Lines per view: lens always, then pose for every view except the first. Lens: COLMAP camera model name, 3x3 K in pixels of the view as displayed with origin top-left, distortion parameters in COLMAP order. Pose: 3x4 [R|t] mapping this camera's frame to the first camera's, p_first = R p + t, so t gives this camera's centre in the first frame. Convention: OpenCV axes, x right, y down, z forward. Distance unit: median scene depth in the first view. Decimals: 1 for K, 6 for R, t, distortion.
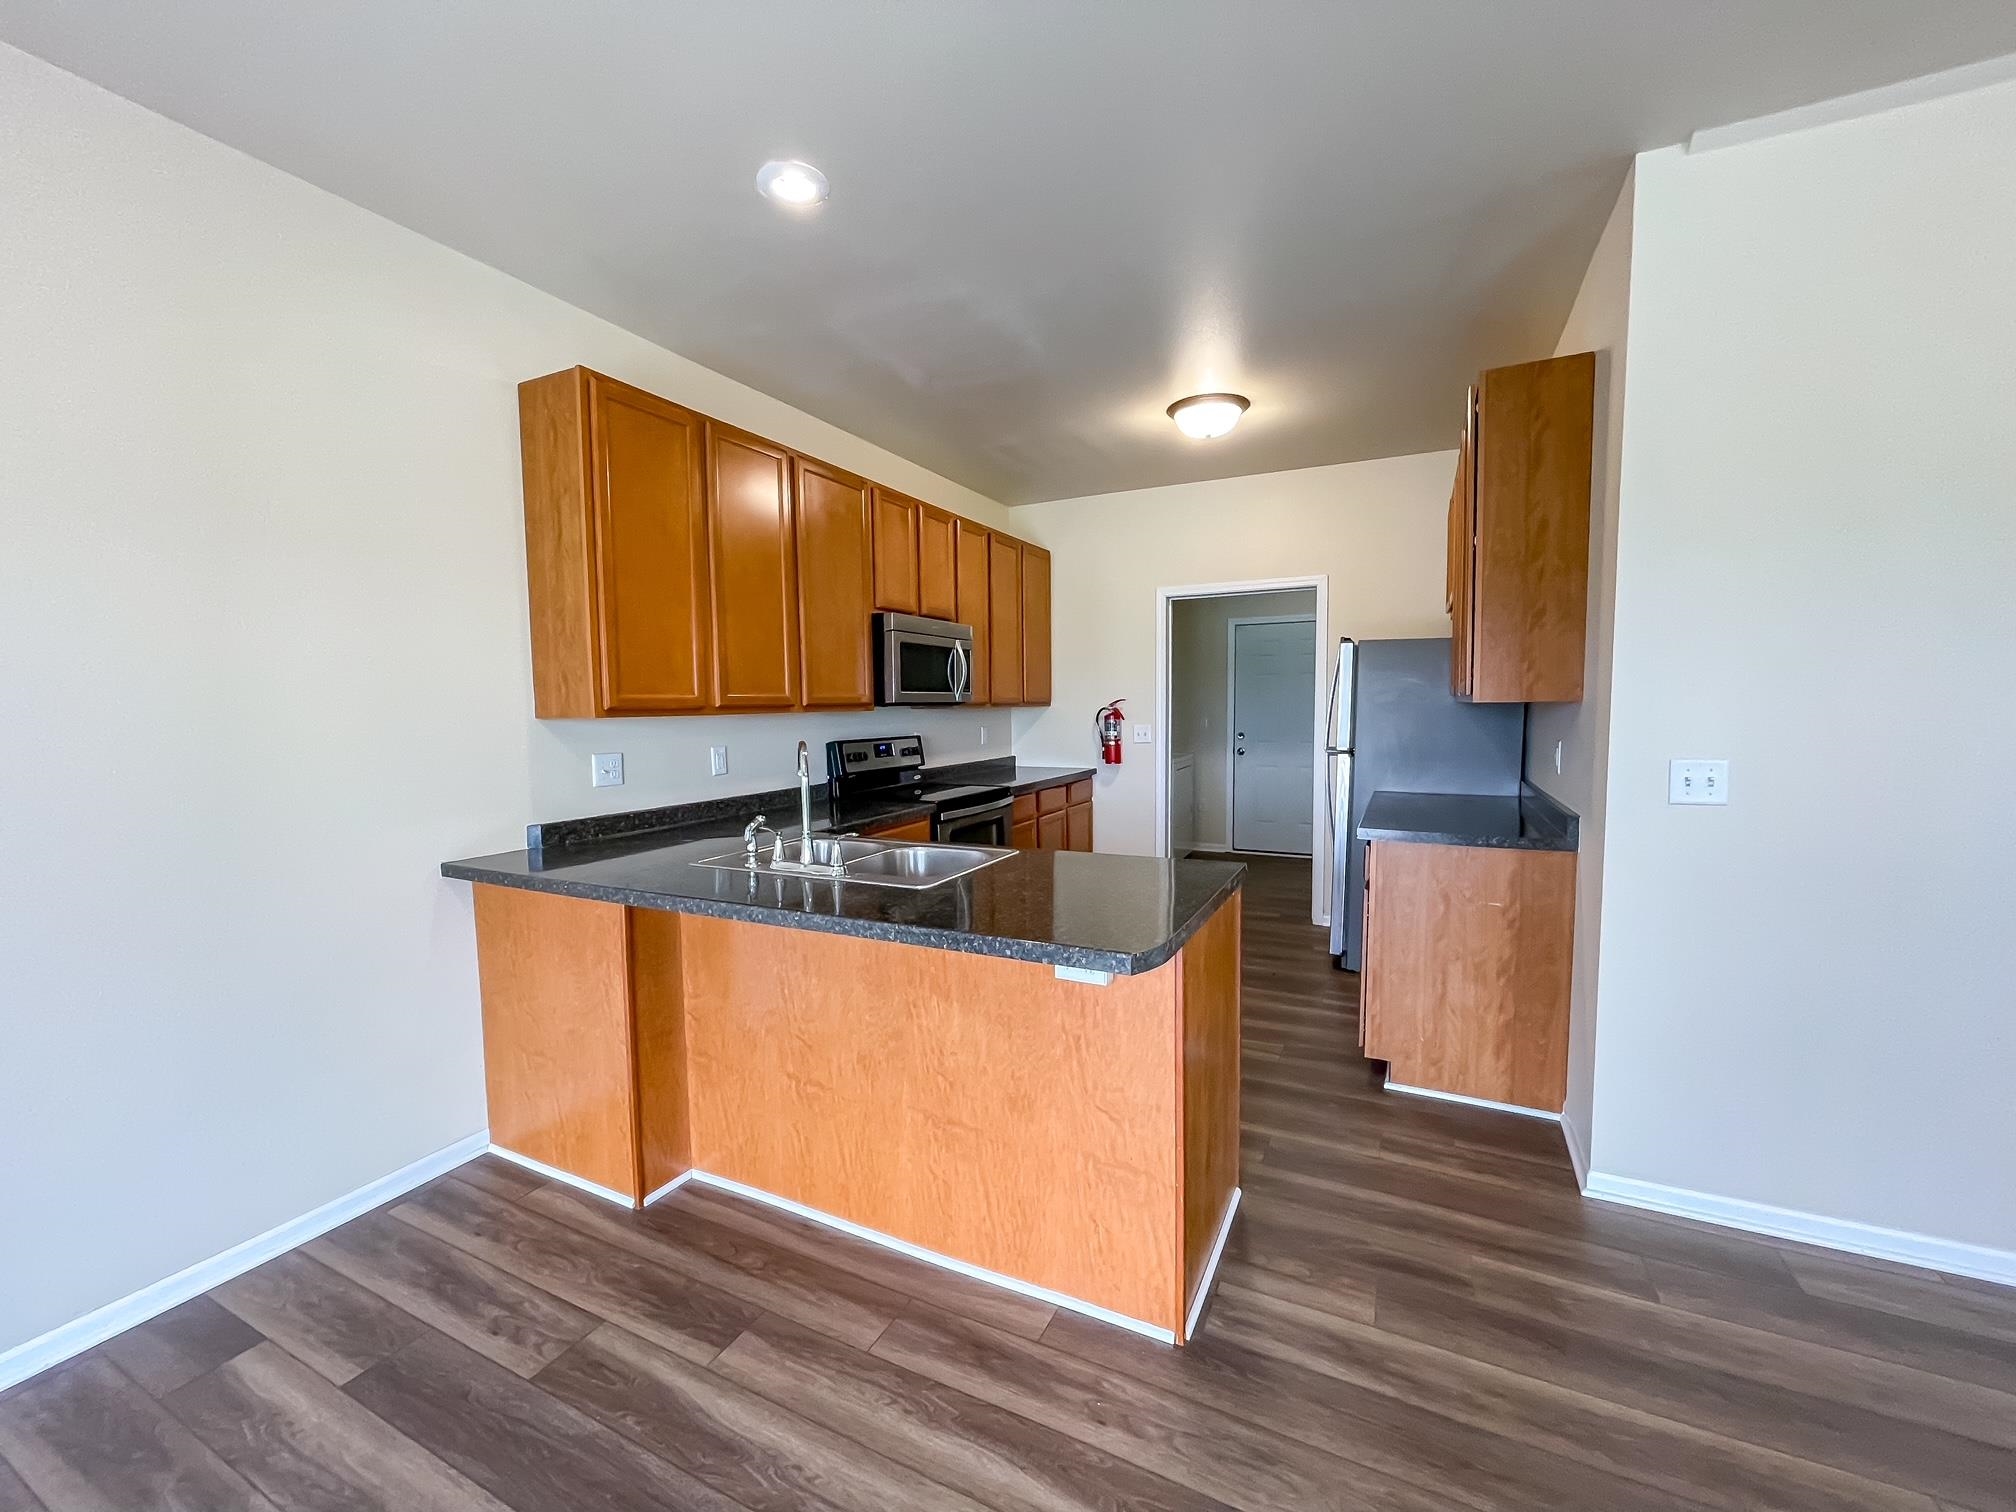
lens RADIAL K [[799.0, 0, 1016.4], [0, 799.0, 760.8], [0, 0, 1]] dist [-0.000430, -0.000055]
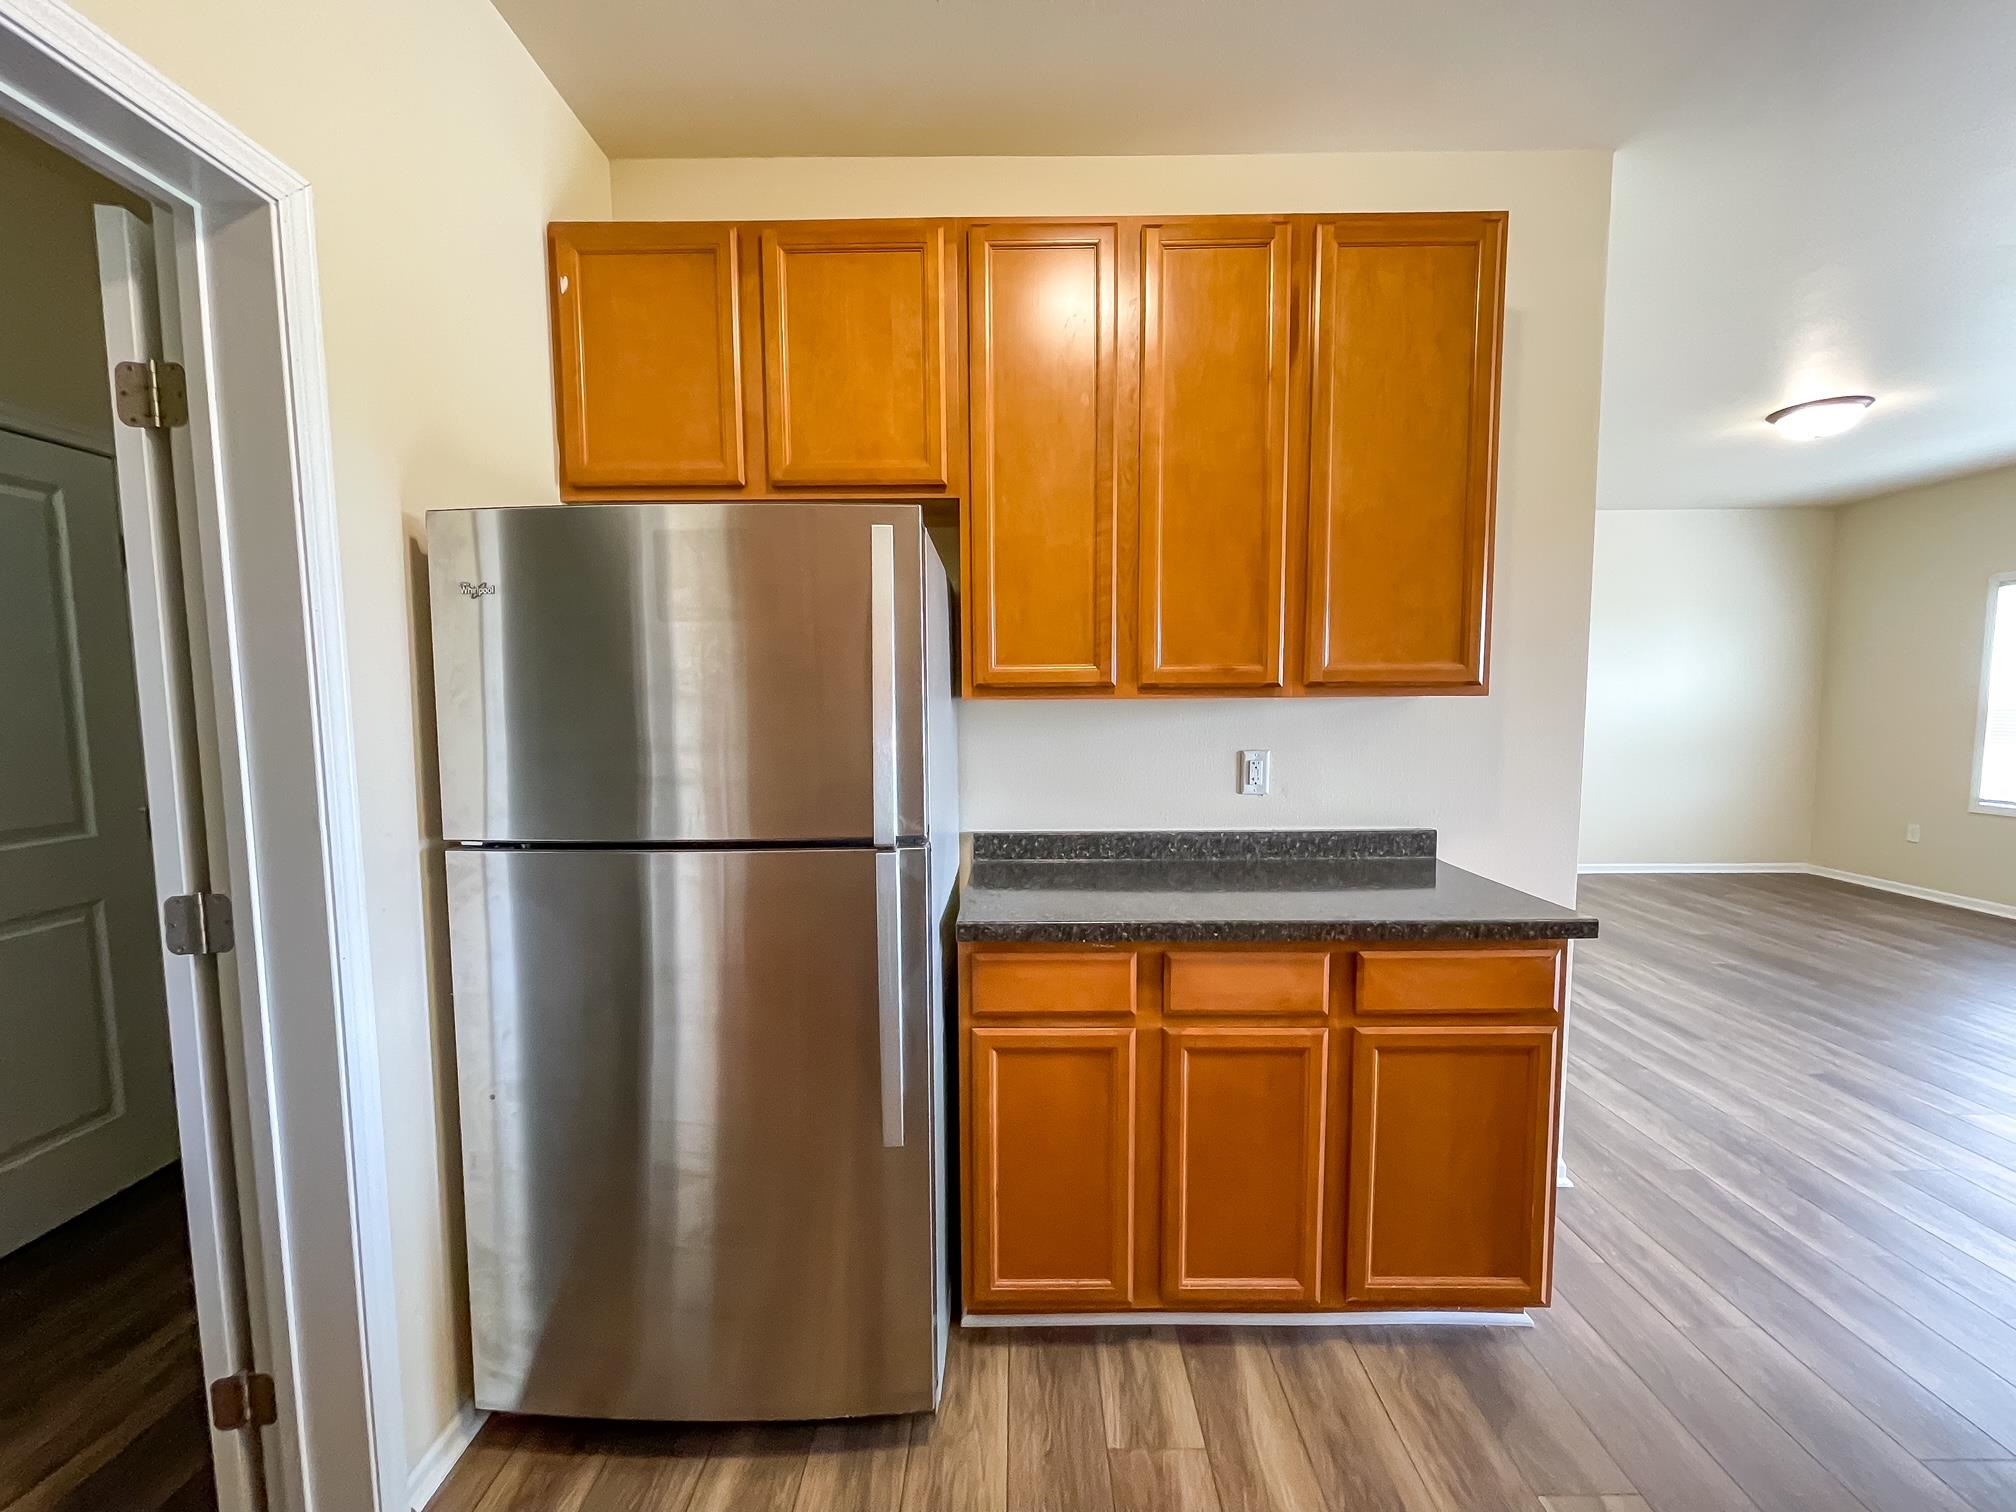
lens RADIAL K [[932.5, 0, 1003.6], [0, 932.5, 787.8], [0, 0, 1]] dist [-0.001246, -0.000219]
pose [[0.433166, 0.096841, -0.896097, 0.282597], [-0.064299, 0.994998, 0.076447, -0.044427], [0.899018, 0.024504, 0.437226, 0.648371]]
